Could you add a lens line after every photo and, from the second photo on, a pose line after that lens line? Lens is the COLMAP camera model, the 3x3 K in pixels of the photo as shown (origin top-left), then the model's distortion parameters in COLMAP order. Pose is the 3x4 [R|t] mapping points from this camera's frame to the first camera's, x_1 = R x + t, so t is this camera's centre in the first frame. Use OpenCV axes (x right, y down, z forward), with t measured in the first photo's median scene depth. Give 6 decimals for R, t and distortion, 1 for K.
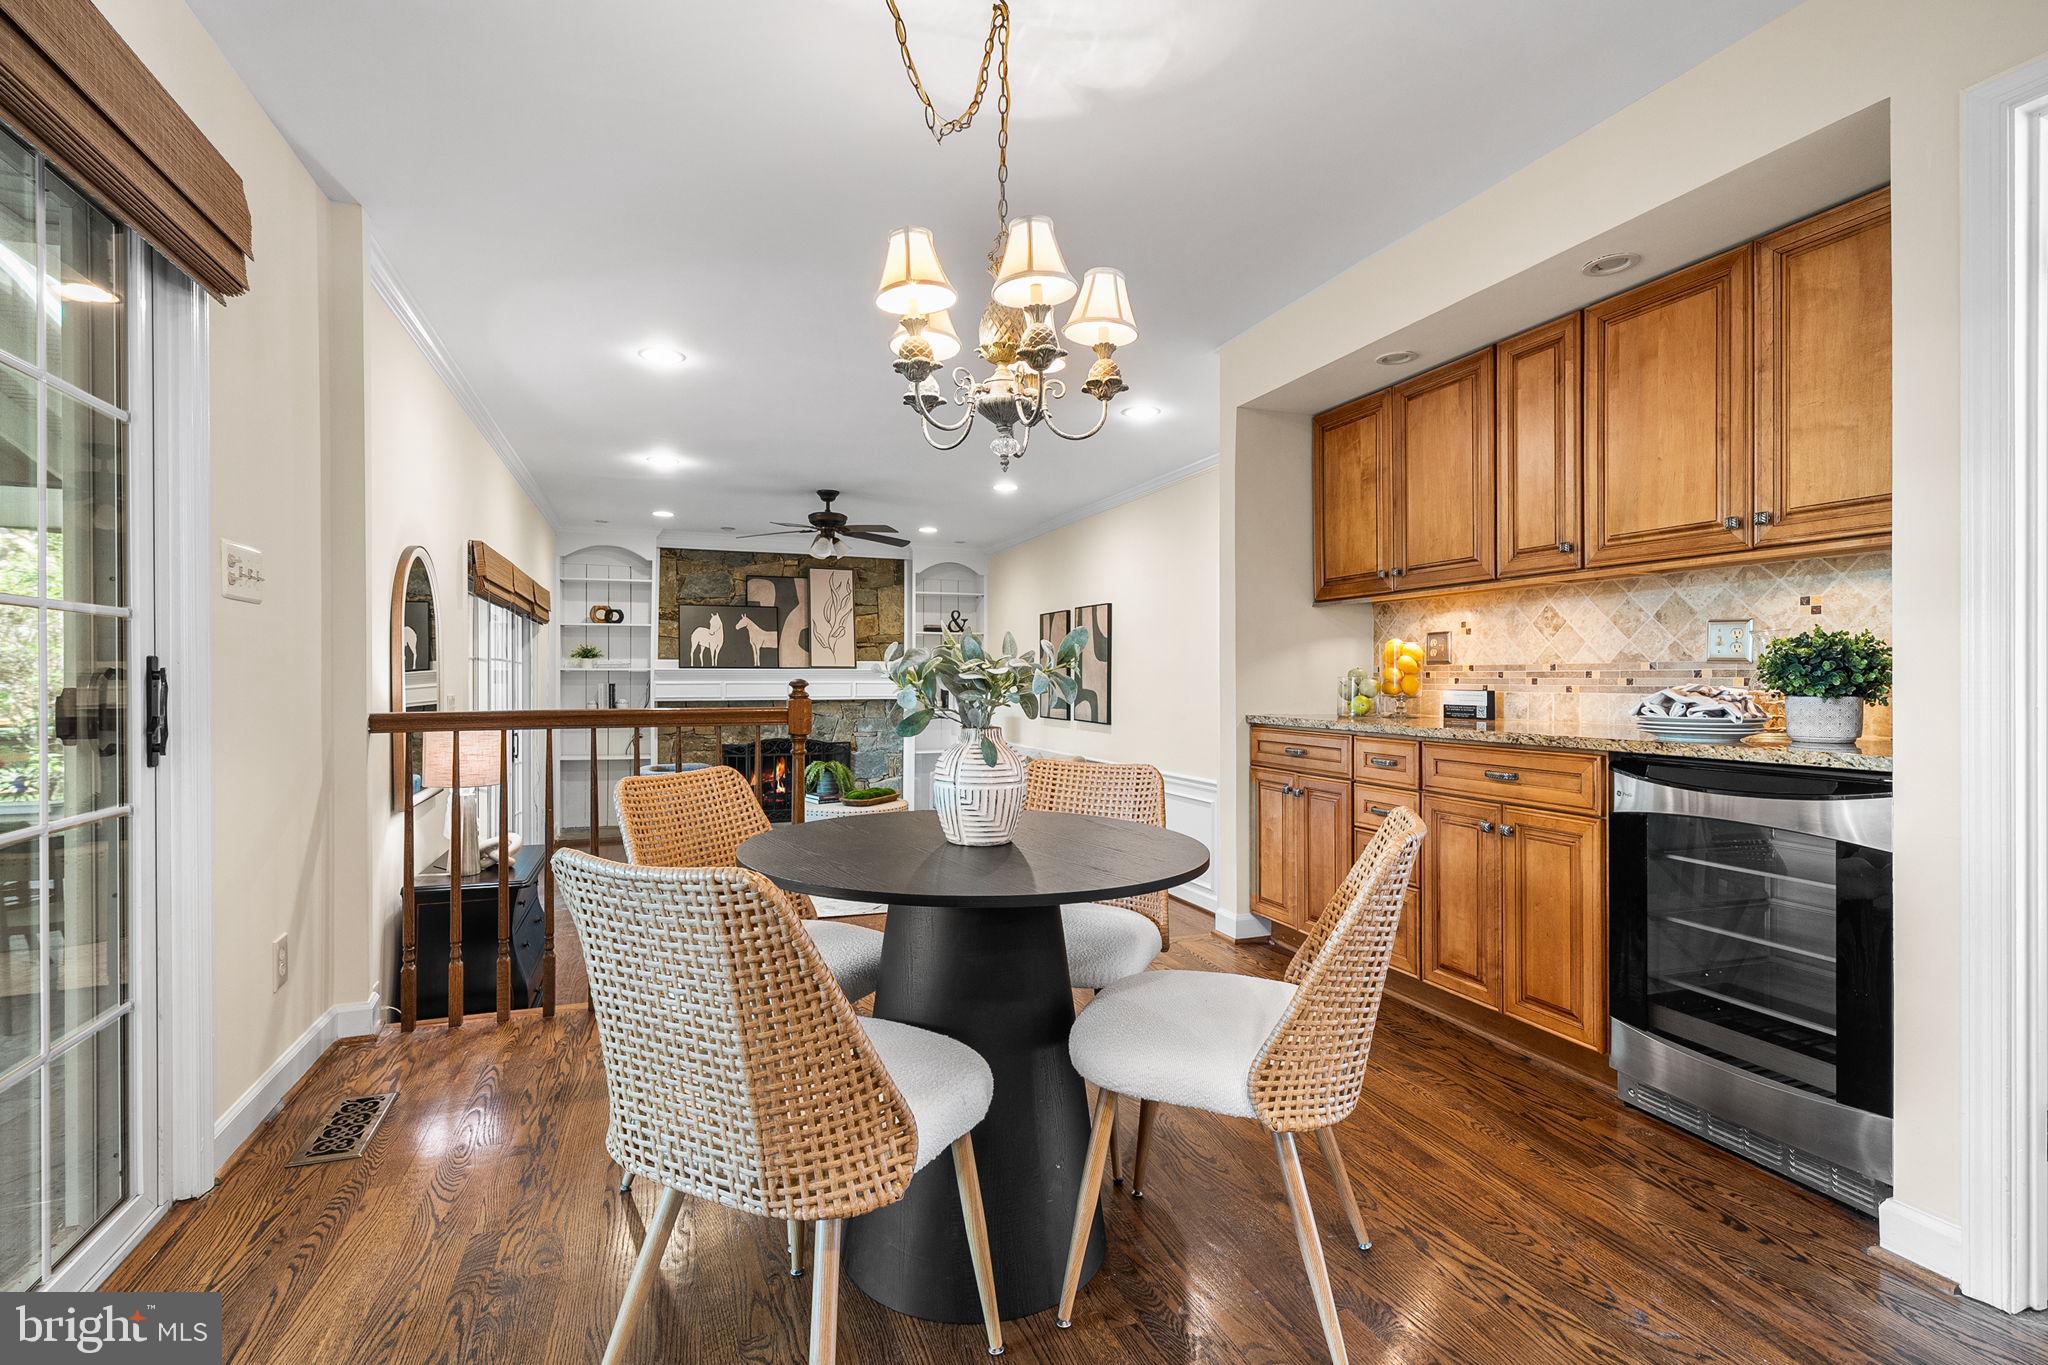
lens RADIAL K [[943.2, 0, 994.6], [0, 943.2, 680.2], [0, 0, 1]] dist [0.018018, 0.000102]
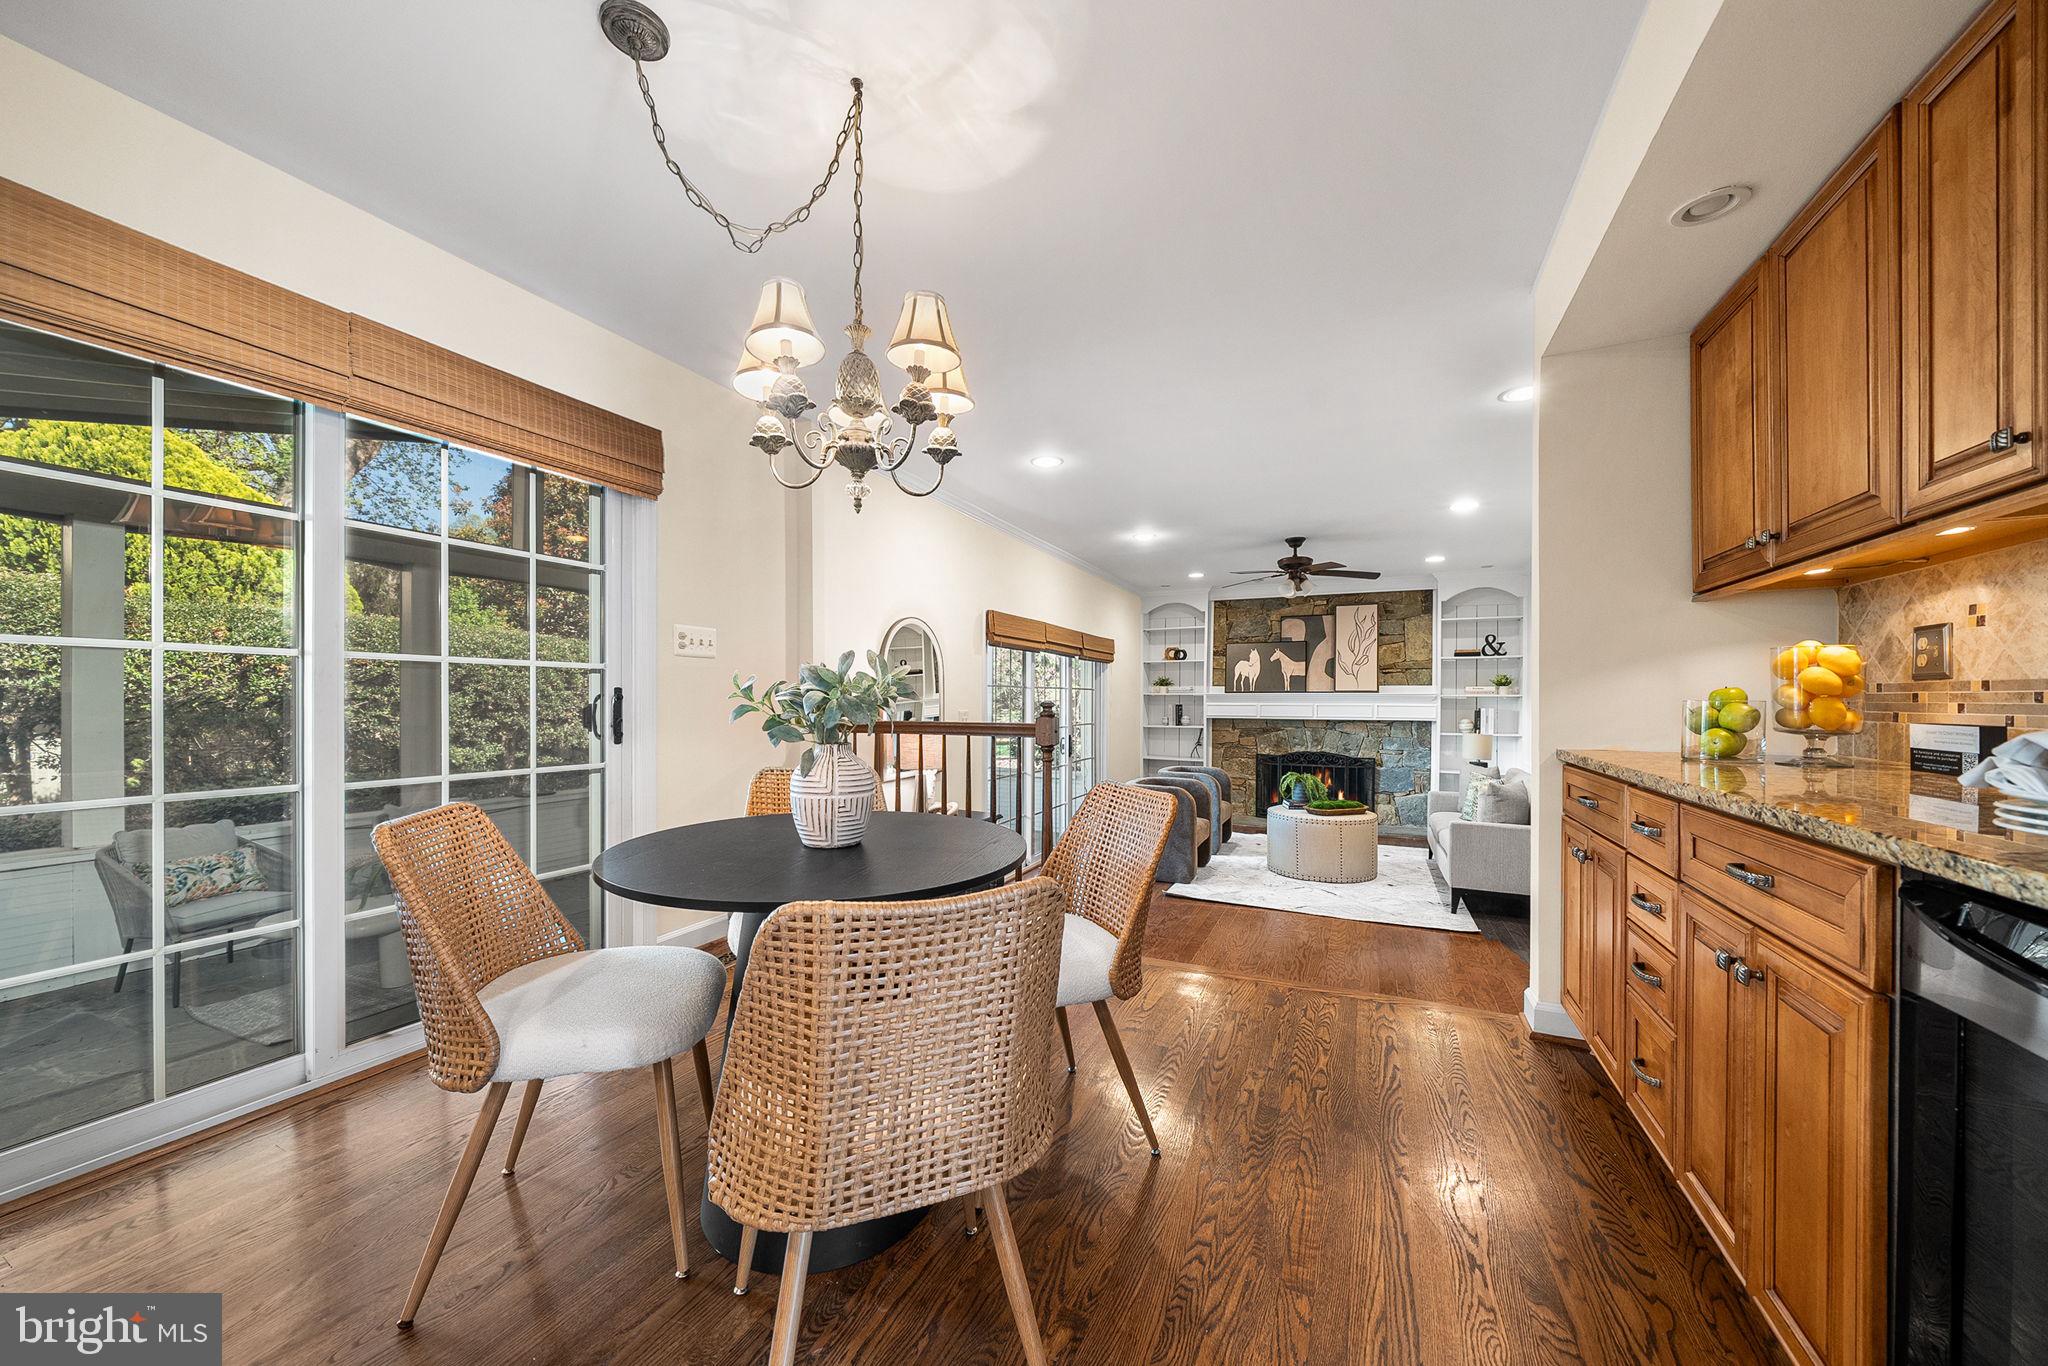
lens RADIAL K [[709.8, 0, 1023.3], [0, 709.8, 704.5], [0, 0, 1]] dist [-0.001739, -0.000157]
pose [[0.705532, 0.006495, -0.708648, 0.161824], [-0.004072, 0.999979, 0.005111, -0.000556], [0.708666, -0.000720, 0.705544, 0.121659]]
